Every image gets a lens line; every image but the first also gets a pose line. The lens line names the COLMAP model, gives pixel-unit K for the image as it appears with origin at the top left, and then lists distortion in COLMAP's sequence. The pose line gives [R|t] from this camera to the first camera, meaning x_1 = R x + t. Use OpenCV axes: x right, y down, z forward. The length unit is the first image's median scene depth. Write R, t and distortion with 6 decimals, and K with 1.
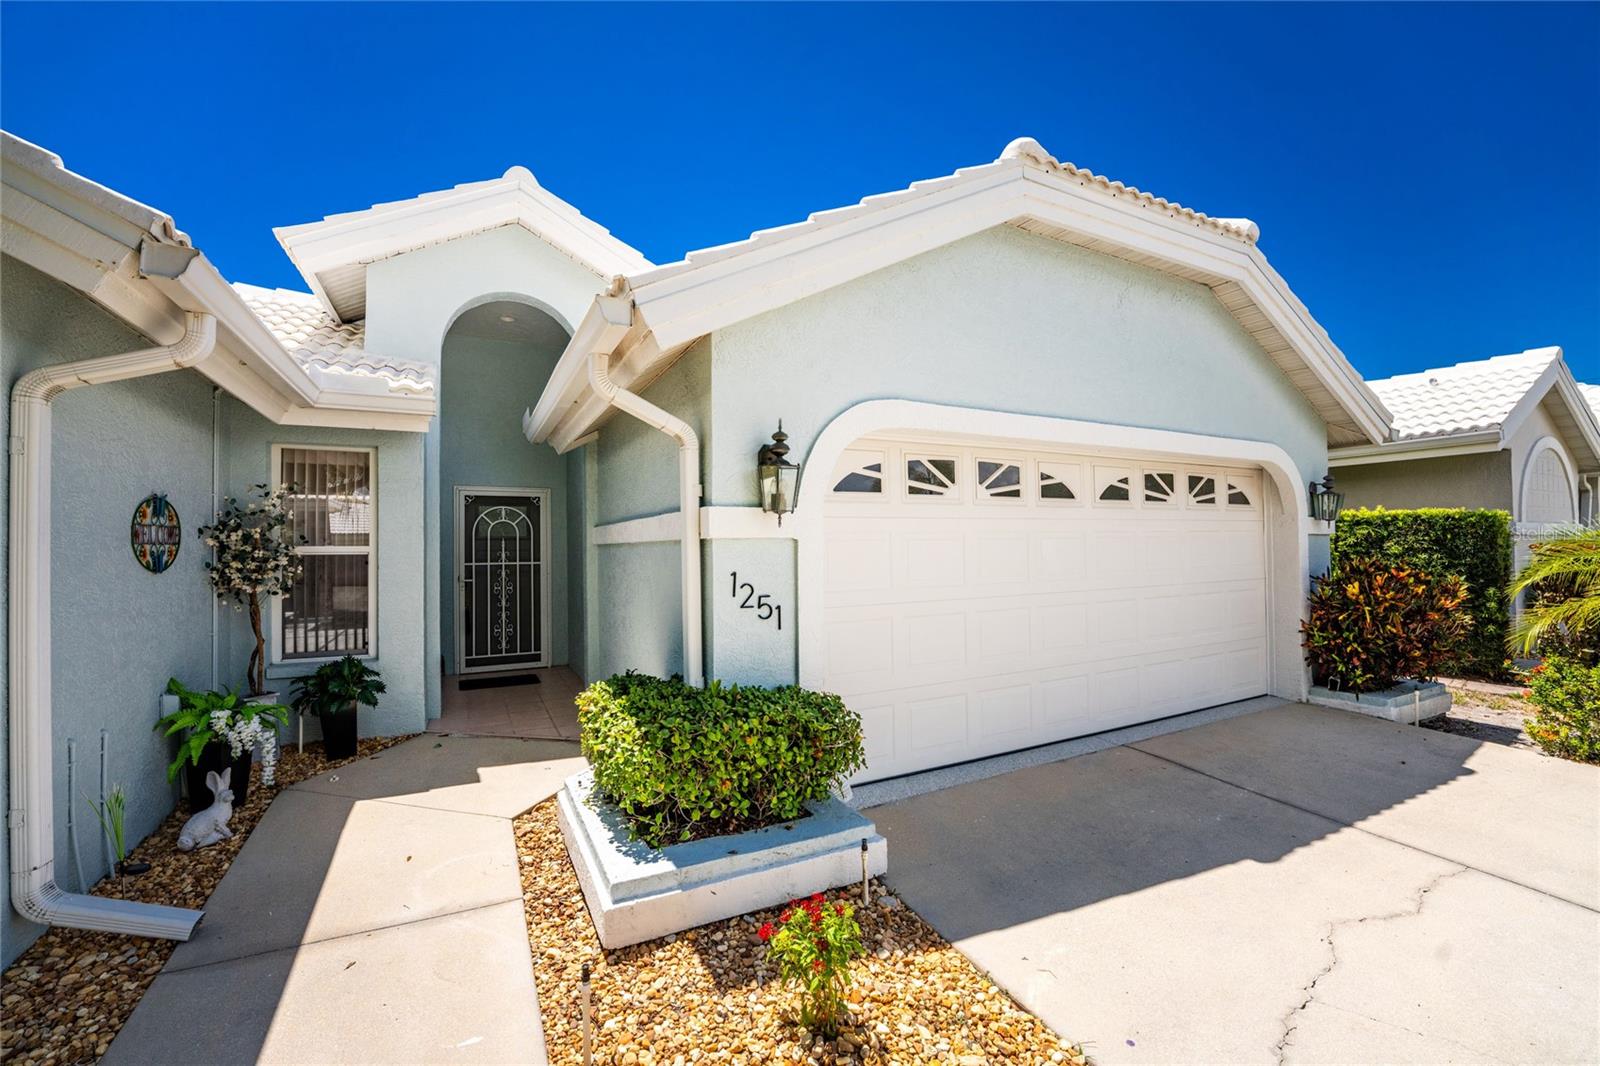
lens RADIAL K [[653.8, 0, 792.8], [0, 653.8, 535.2], [0, 0, 1]] dist [-0.027942, 0.004275]
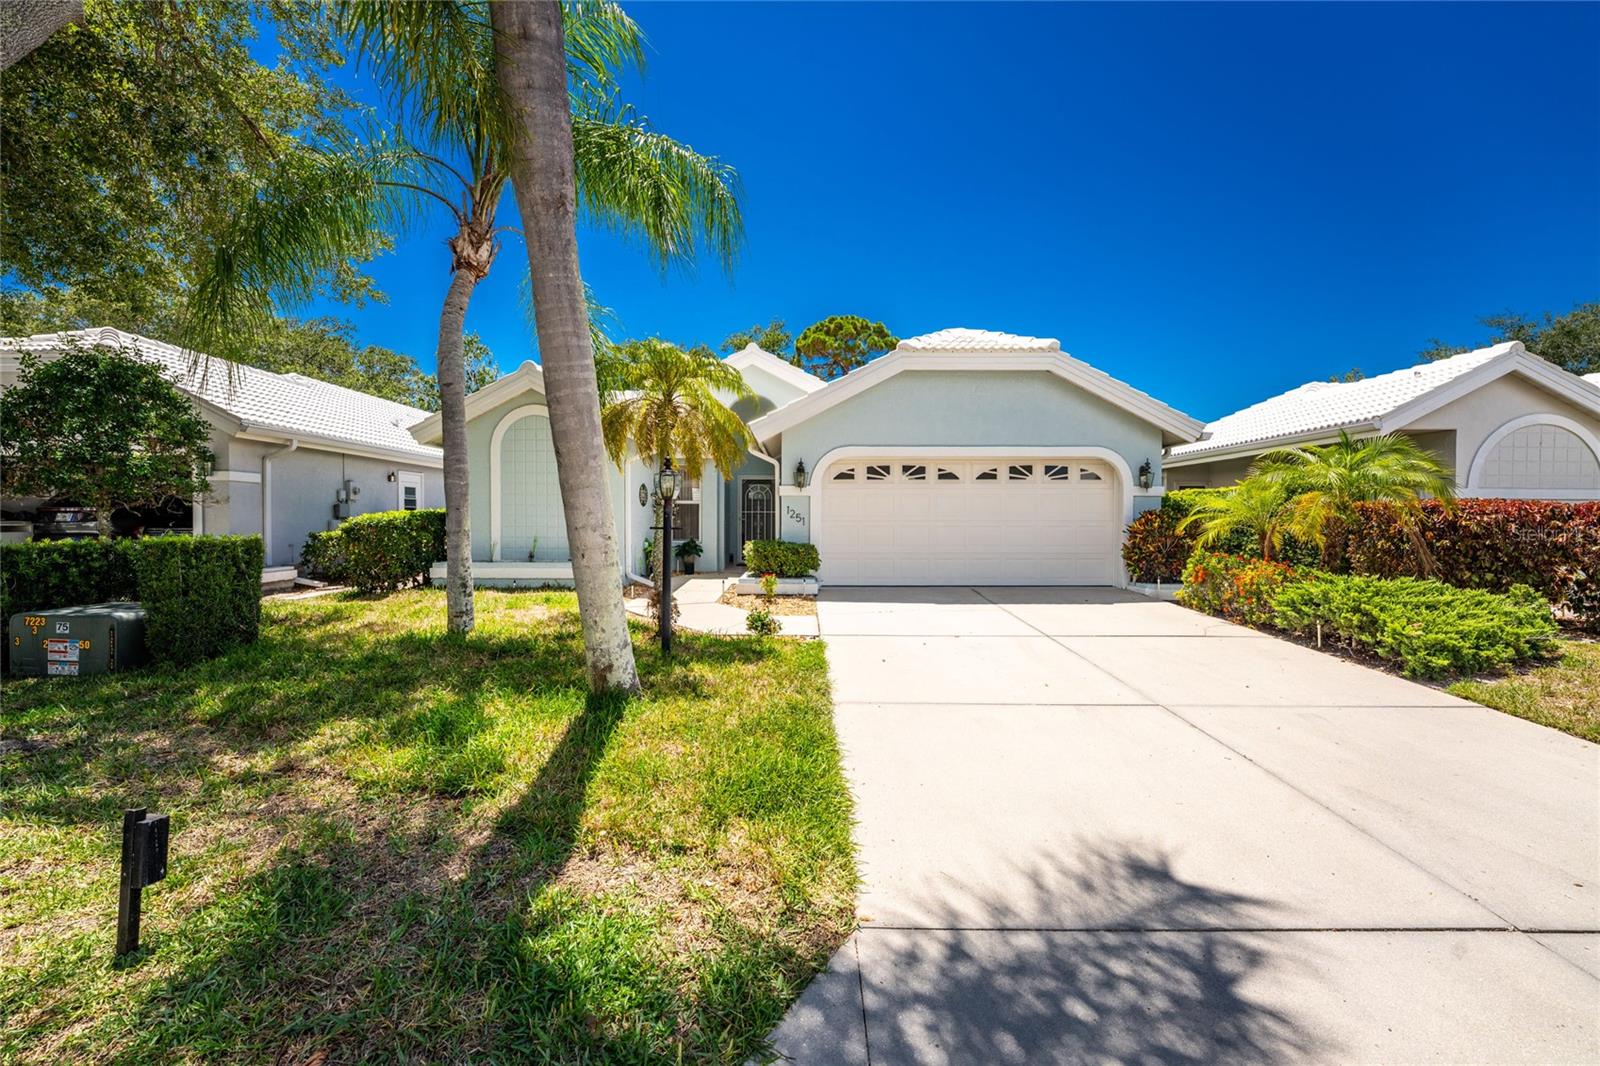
lens RADIAL K [[653.8, 0, 799.6], [0, 653.8, 527.2], [0, 0, 1]] dist [-0.027942, 0.004275]
pose [[0.892720, 0.018365, -0.450238, 1.021834], [-0.003661, 0.999432, 0.033507, 0.038162], [0.450598, -0.028264, 0.892280, -1.341331]]
